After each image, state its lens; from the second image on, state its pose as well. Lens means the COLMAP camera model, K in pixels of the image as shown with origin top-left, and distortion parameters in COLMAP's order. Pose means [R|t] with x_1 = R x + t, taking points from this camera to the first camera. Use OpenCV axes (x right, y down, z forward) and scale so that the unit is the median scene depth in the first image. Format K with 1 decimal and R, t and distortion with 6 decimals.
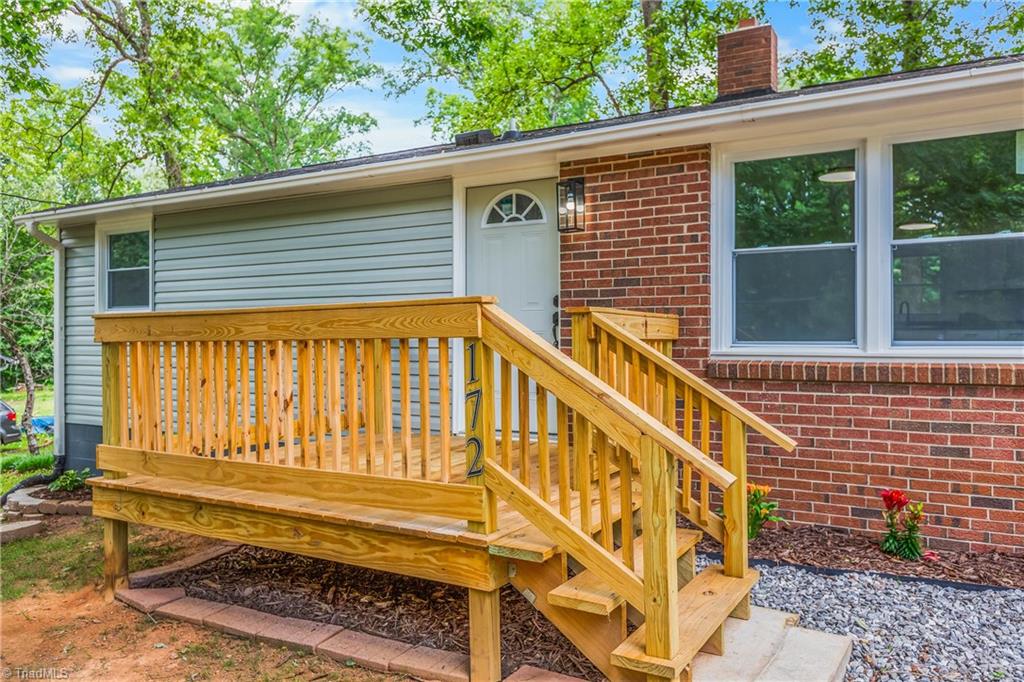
lens RADIAL K [[702.1, 0, 512.2], [0, 702.1, 337.5], [0, 0, 1]] dist [0.004097, -0.004332]
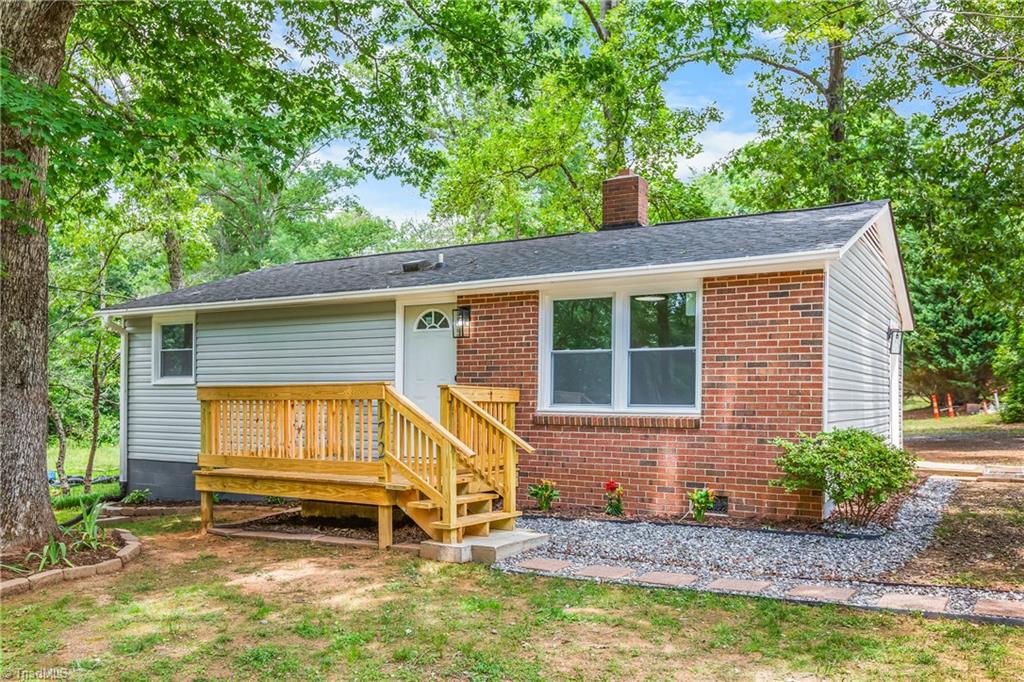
lens RADIAL K [[833.6, 0, 527.5], [0, 833.6, 416.4], [0, 0, 1]] dist [0.006317, 0.001828]
pose [[0.999941, 0.010741, -0.001581, 0.257806], [-0.010714, 0.999812, 0.016149, 0.003979], [0.001754, -0.016131, 0.999868, -1.050225]]
